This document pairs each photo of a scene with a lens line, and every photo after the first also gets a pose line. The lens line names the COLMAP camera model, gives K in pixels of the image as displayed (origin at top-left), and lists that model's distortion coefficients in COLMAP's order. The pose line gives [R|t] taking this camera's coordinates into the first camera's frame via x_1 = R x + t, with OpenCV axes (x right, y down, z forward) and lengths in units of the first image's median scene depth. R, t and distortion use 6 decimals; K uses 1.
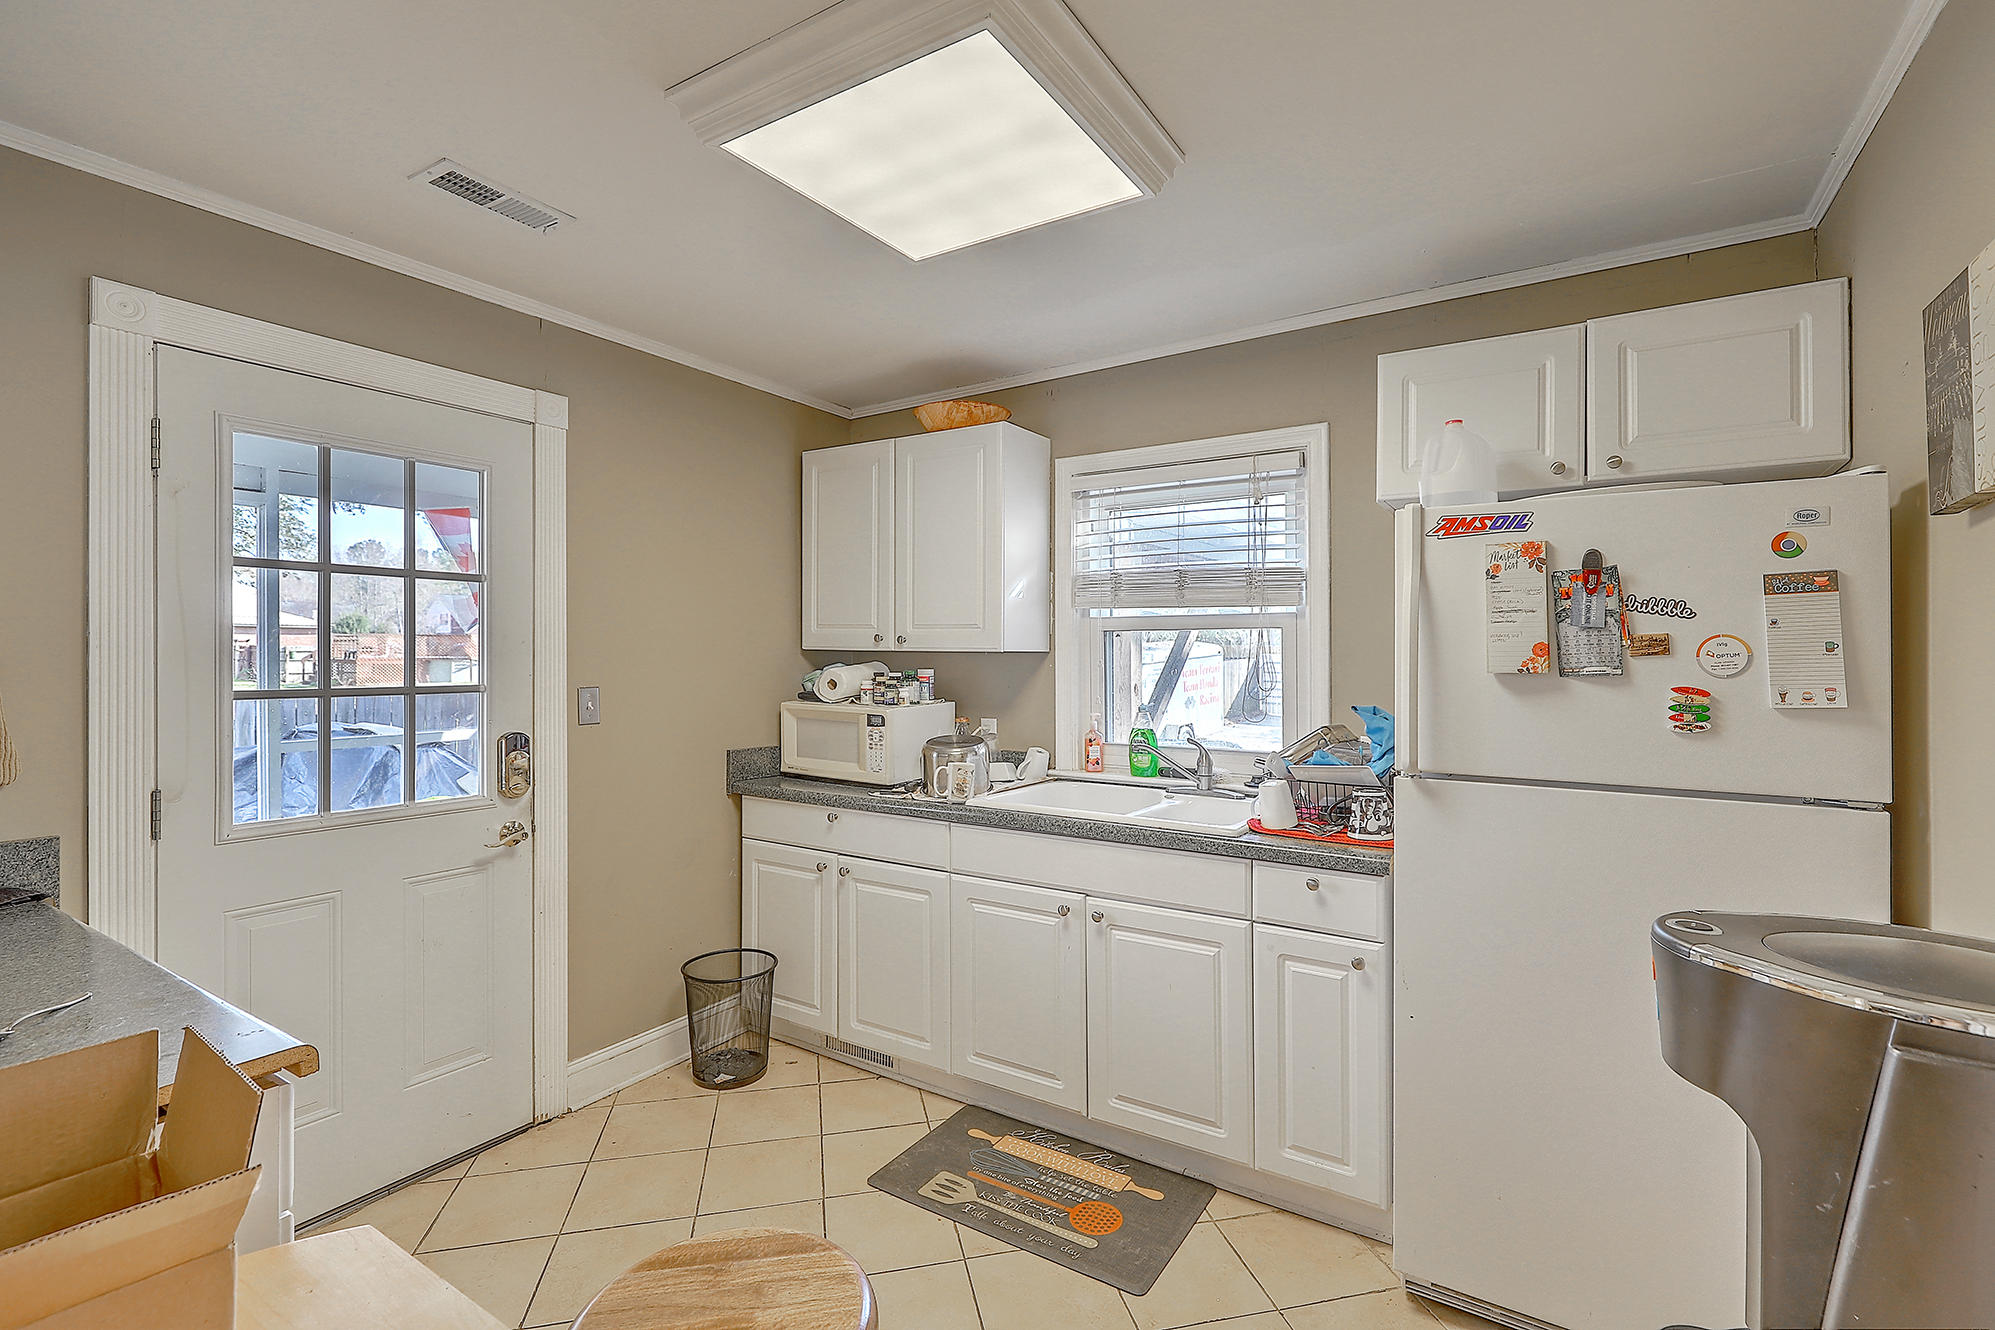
lens RADIAL K [[913.0, 0, 997.7], [0, 913.0, 651.0], [0, 0, 1]] dist [-0.001978, 0.011493]
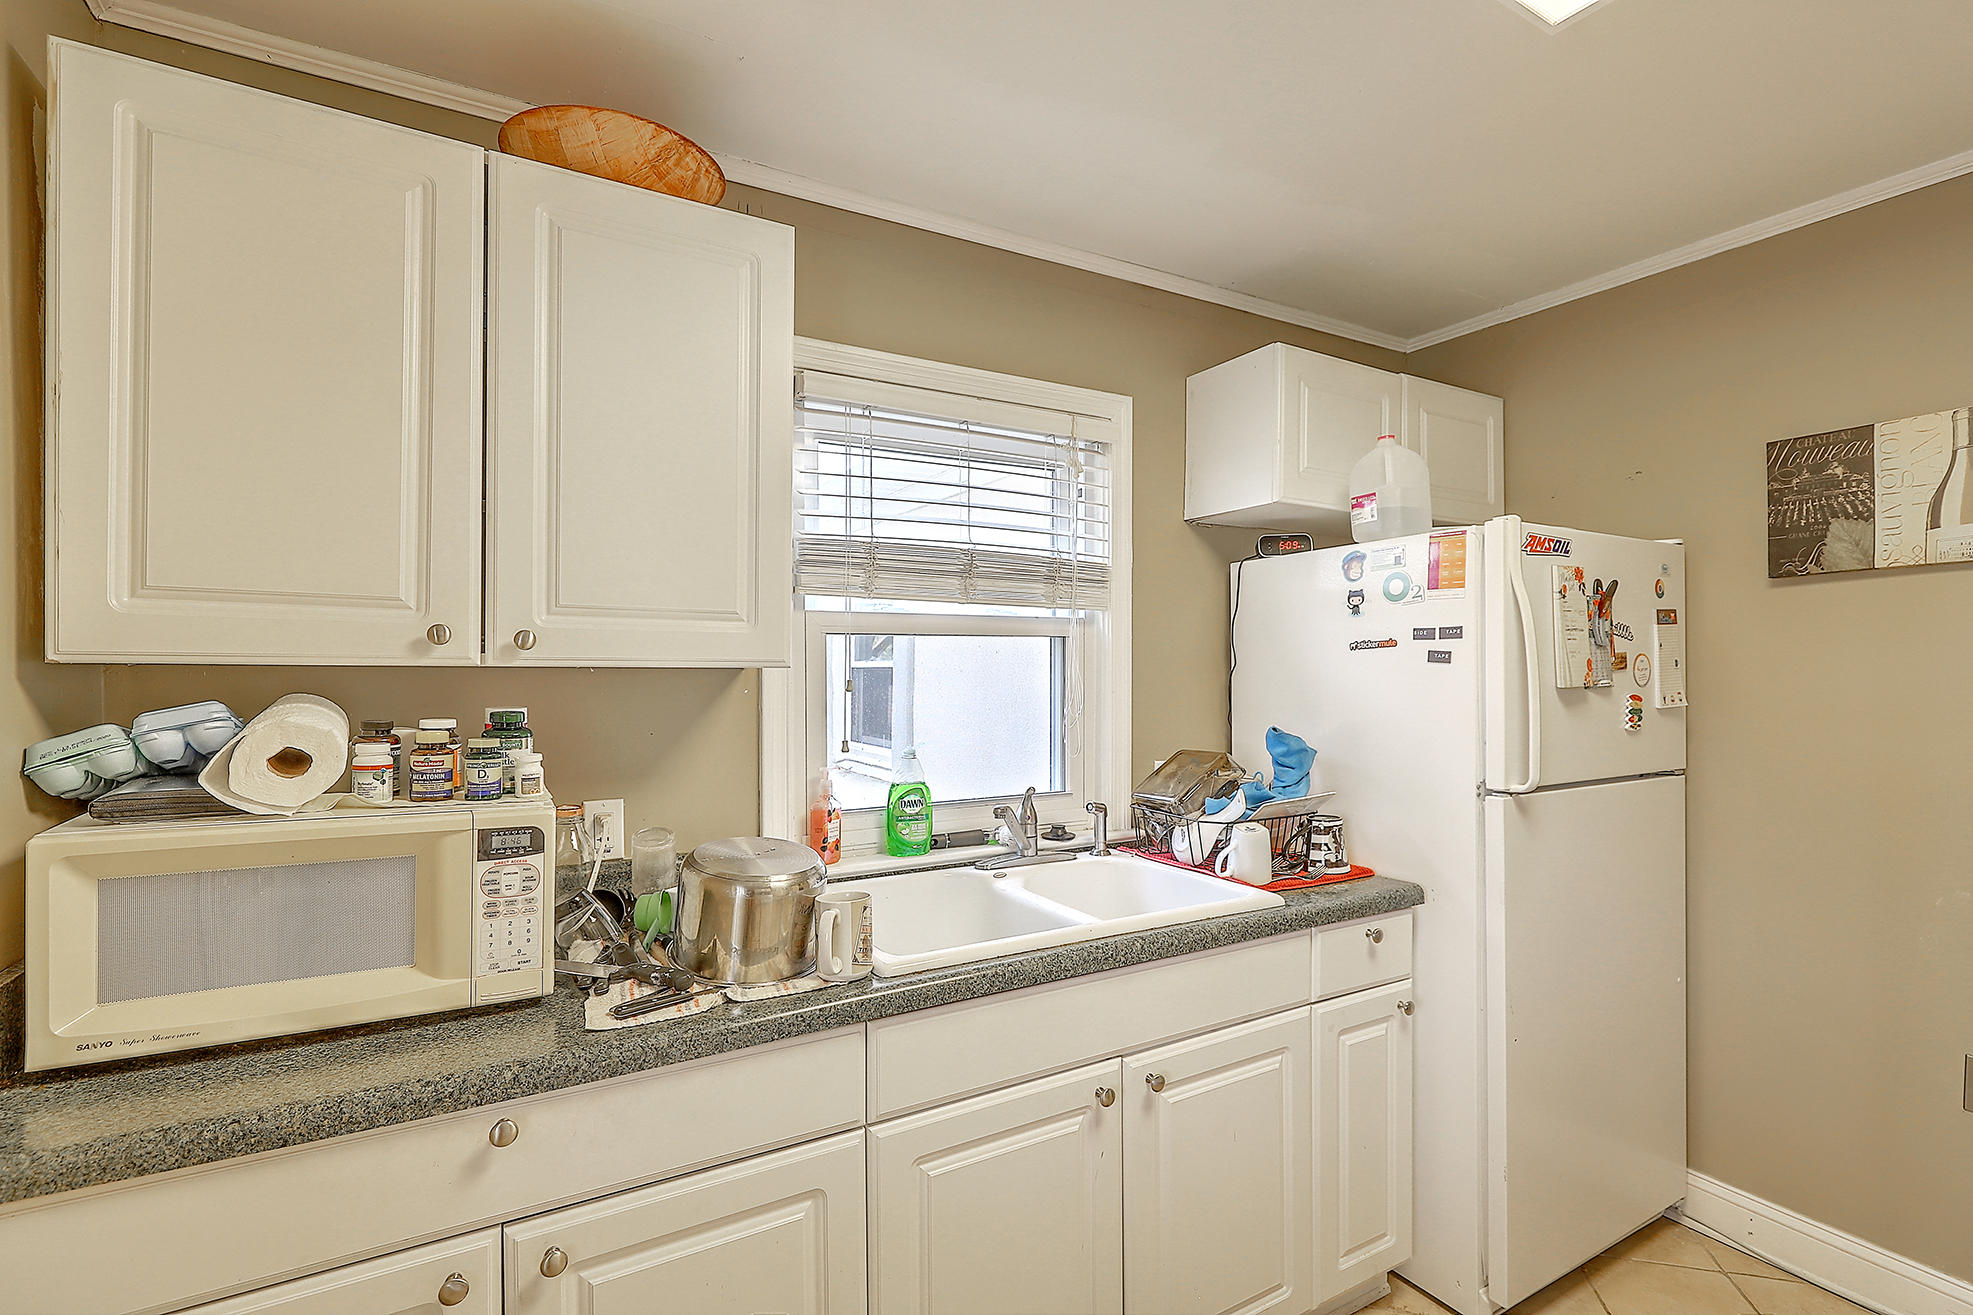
lens RADIAL K [[909.9, 0, 1018.9], [0, 909.9, 661.5], [0, 0, 1]] dist [-0.001335, 0.011258]
pose [[0.437180, 0.000240, 0.899374, -0.471595], [-0.002373, 0.999997, 0.000887, -0.003972], [-0.899371, -0.002522, 0.437180, 0.752384]]
